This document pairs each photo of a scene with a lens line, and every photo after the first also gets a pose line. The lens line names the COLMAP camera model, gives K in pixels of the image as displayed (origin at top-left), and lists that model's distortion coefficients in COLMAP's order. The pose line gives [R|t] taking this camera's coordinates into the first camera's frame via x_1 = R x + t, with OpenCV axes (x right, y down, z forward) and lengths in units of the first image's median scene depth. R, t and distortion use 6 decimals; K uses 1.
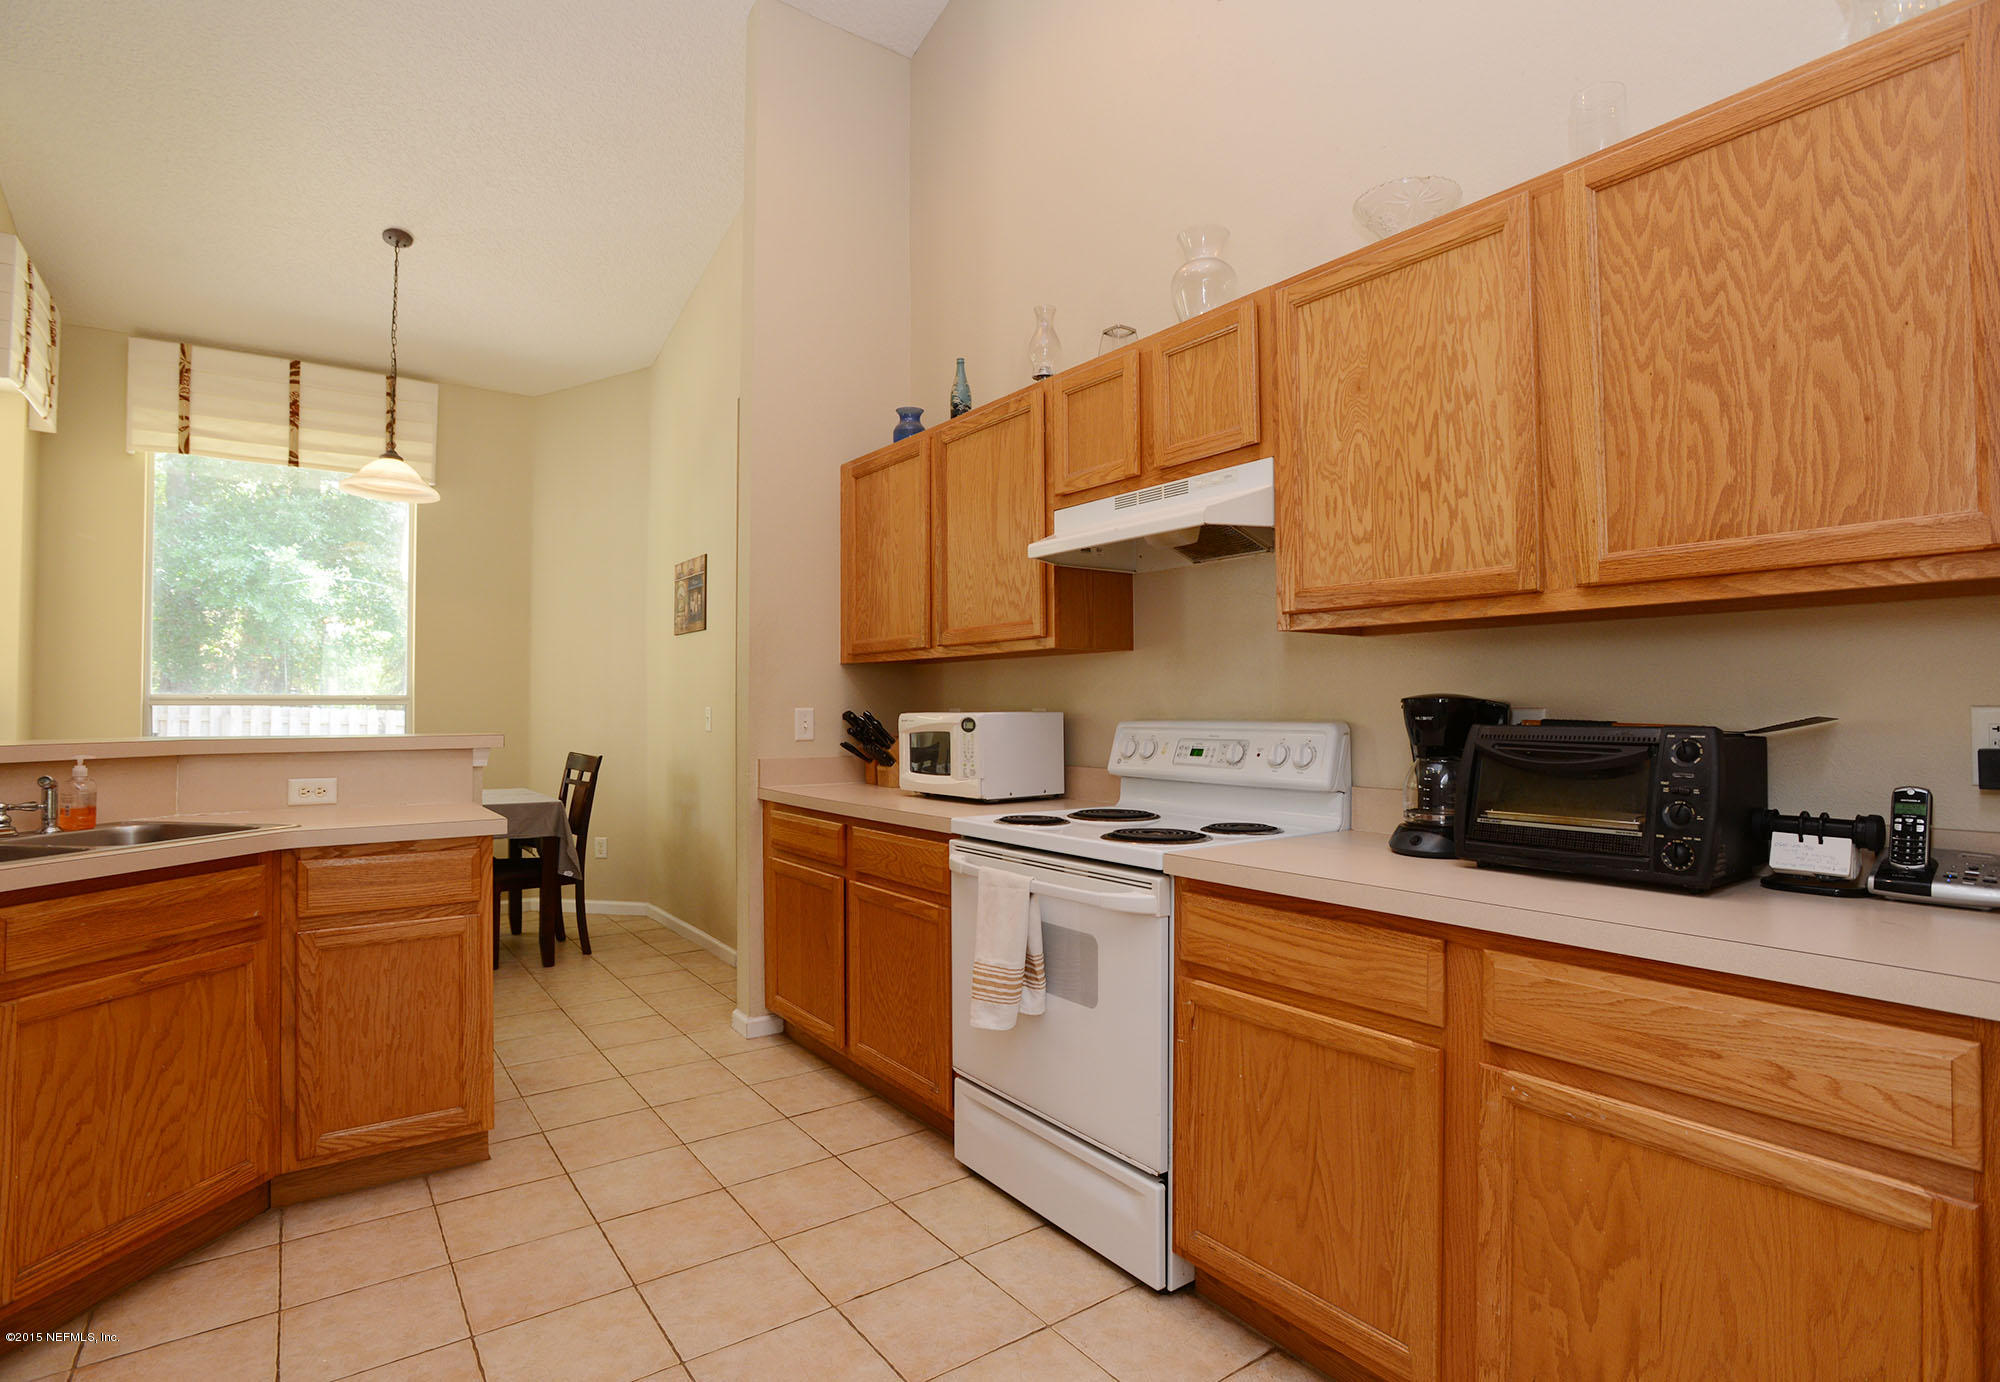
lens RADIAL K [[990.6, 0, 998.2], [0, 990.6, 687.4], [0, 0, 1]] dist [-0.057448, 0.013909]
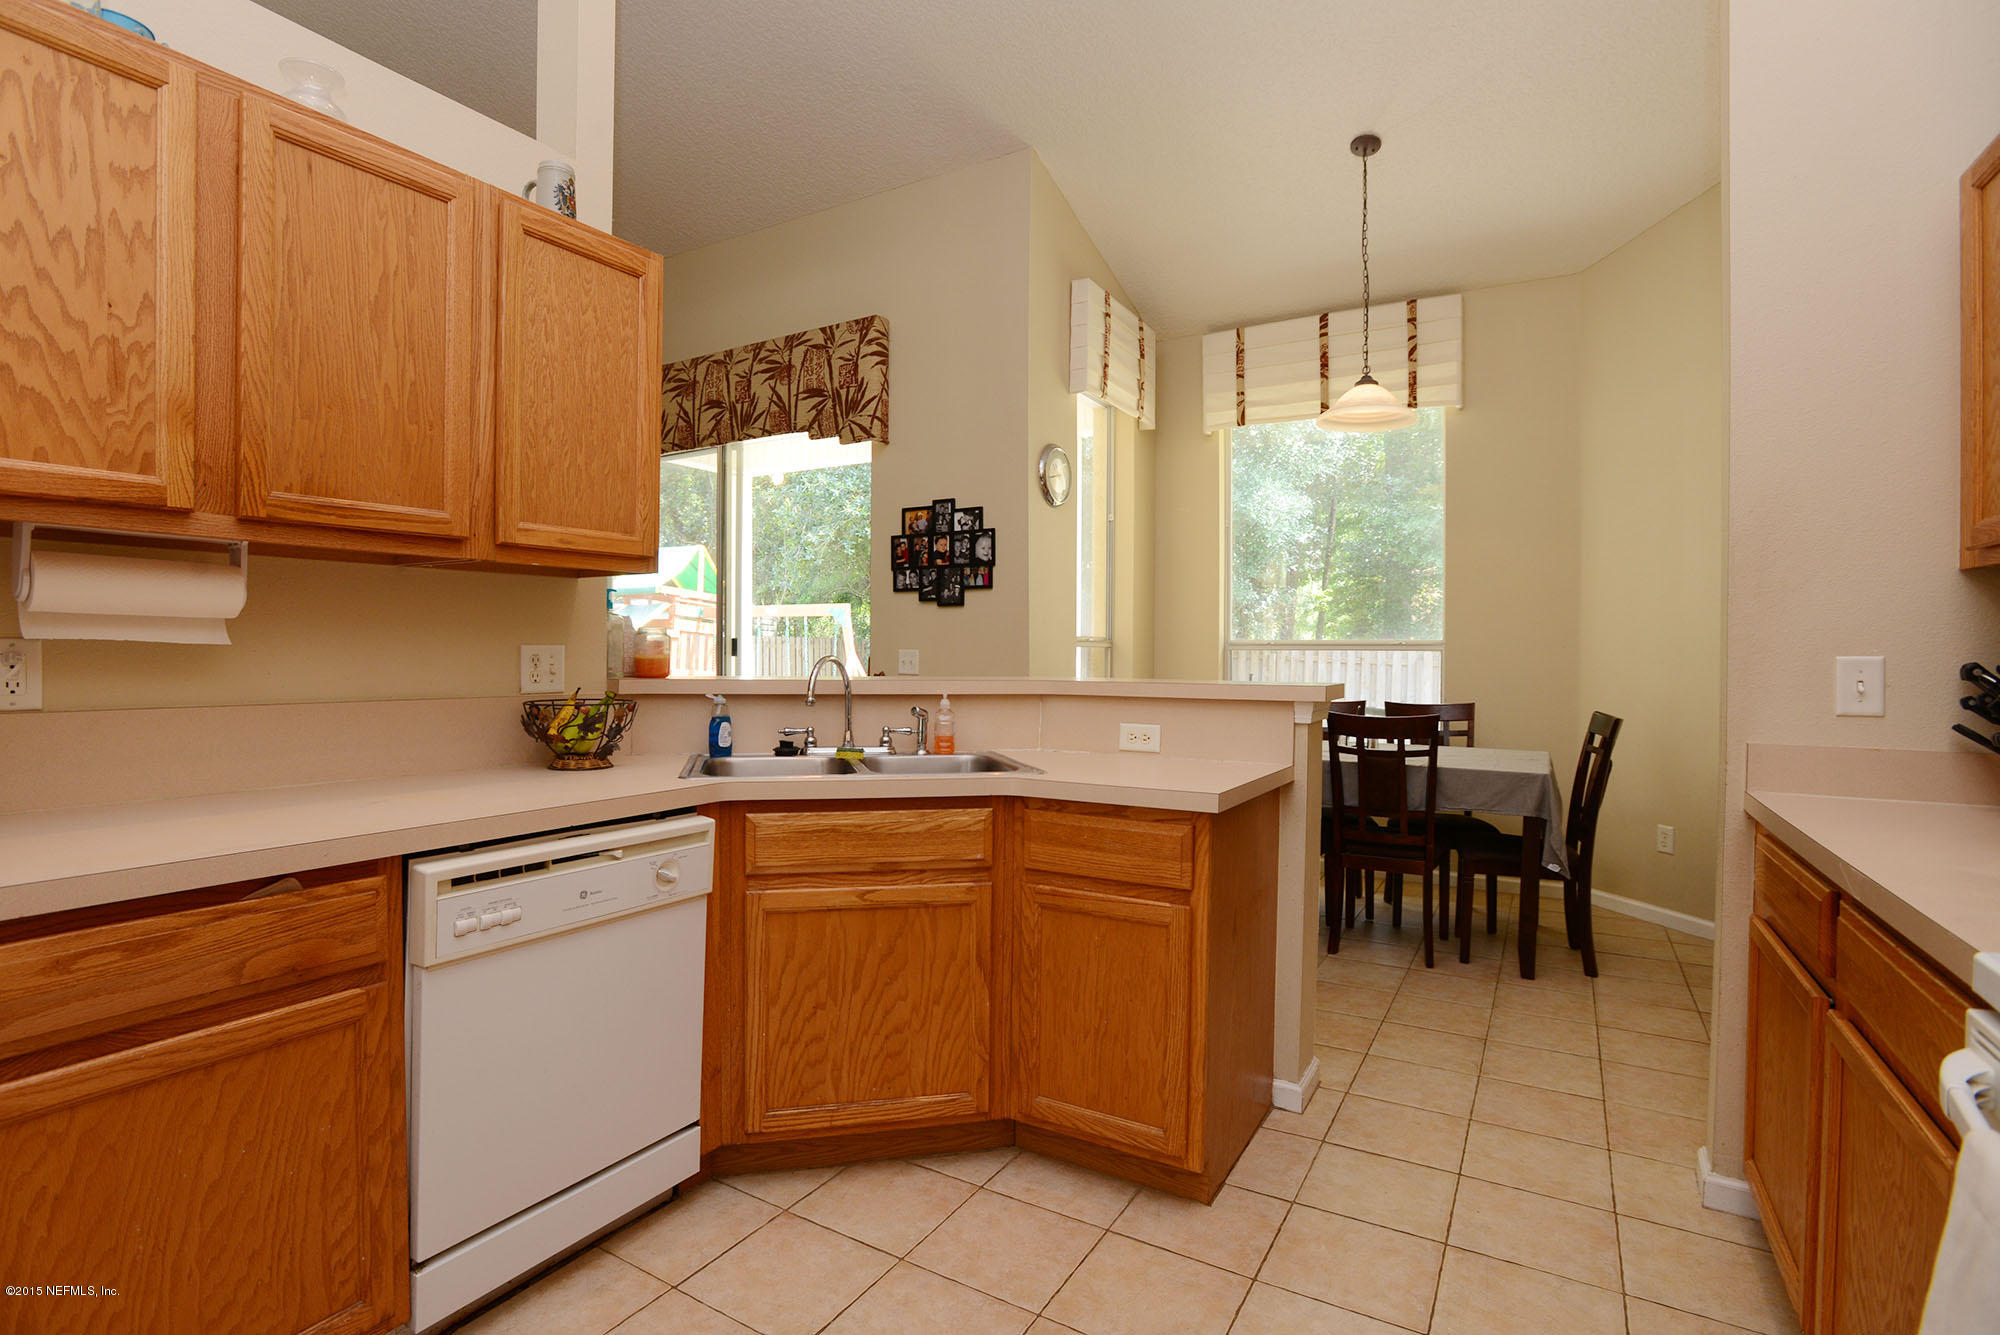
lens RADIAL K [[958.4, 0, 1005.3], [0, 958.4, 660.5], [0, 0, 1]] dist [-0.058191, 0.017280]
pose [[0.385756, 0.014028, -0.922494, 0.148586], [0.011538, 0.999733, 0.020027, 0.010531], [0.922529, -0.018369, 0.385491, 0.601062]]
